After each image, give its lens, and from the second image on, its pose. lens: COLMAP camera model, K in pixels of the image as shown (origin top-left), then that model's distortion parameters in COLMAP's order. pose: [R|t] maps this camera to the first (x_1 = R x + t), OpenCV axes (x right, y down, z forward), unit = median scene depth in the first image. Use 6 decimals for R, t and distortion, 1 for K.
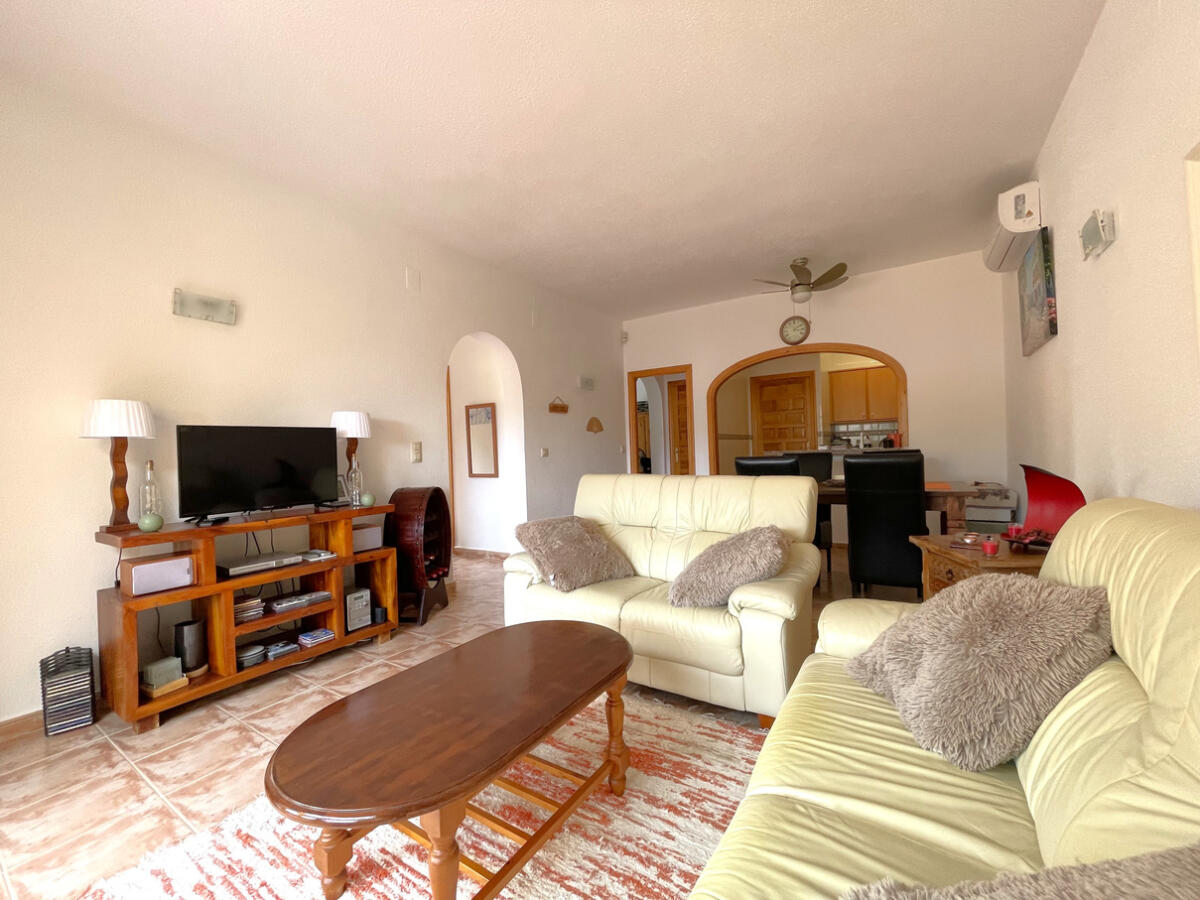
lens RADIAL K [[484.3, 0, 600.0], [0, 484.3, 450.0], [0, 0, 1]] dist [0.000966, 0.000113]
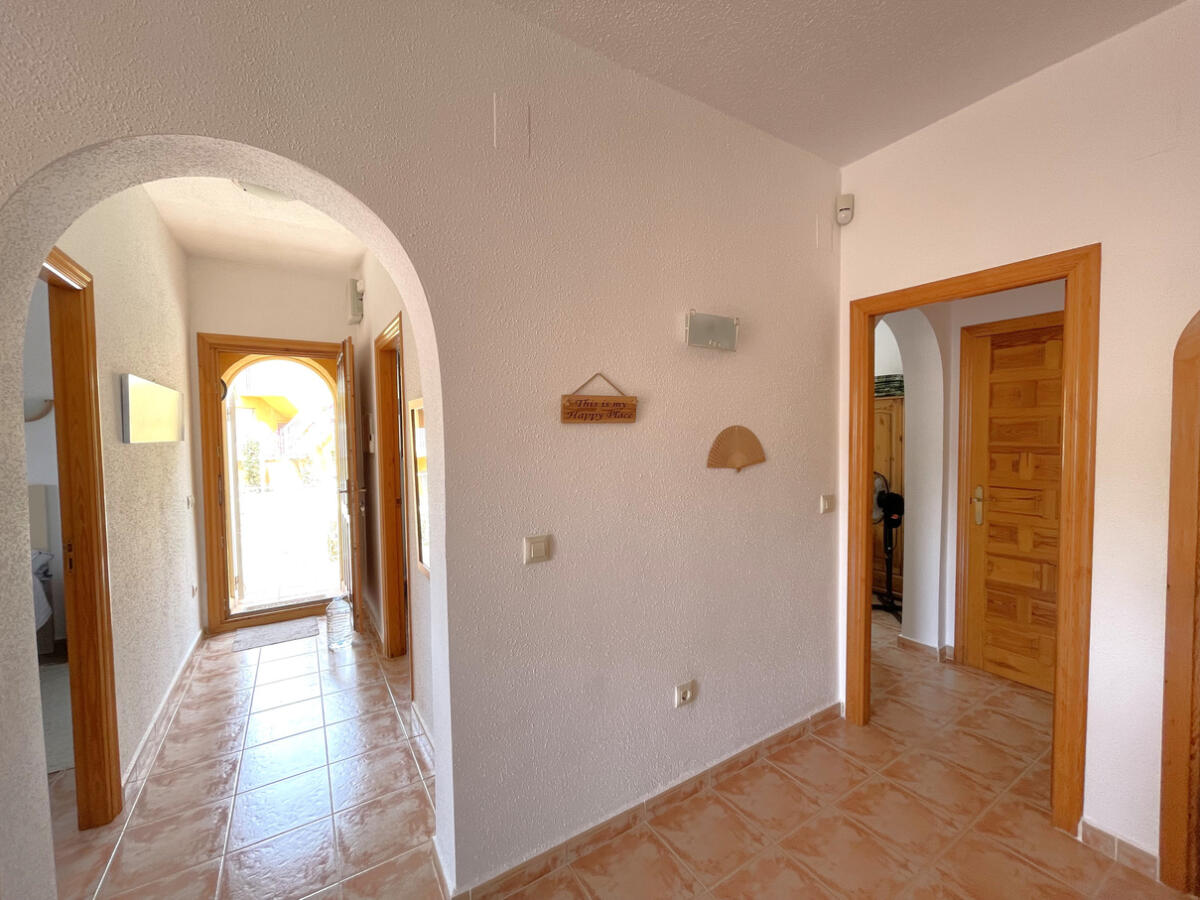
lens RADIAL K [[488.3, 0, 597.8], [0, 488.3, 438.0], [0, 0, 1]] dist [0.000218, 0.000018]
pose [[0.905946, 0.038351, -0.421653, 0.043973], [-0.023687, 0.998920, 0.039962, -0.064883], [0.422730, -0.026215, 0.905876, 0.569955]]
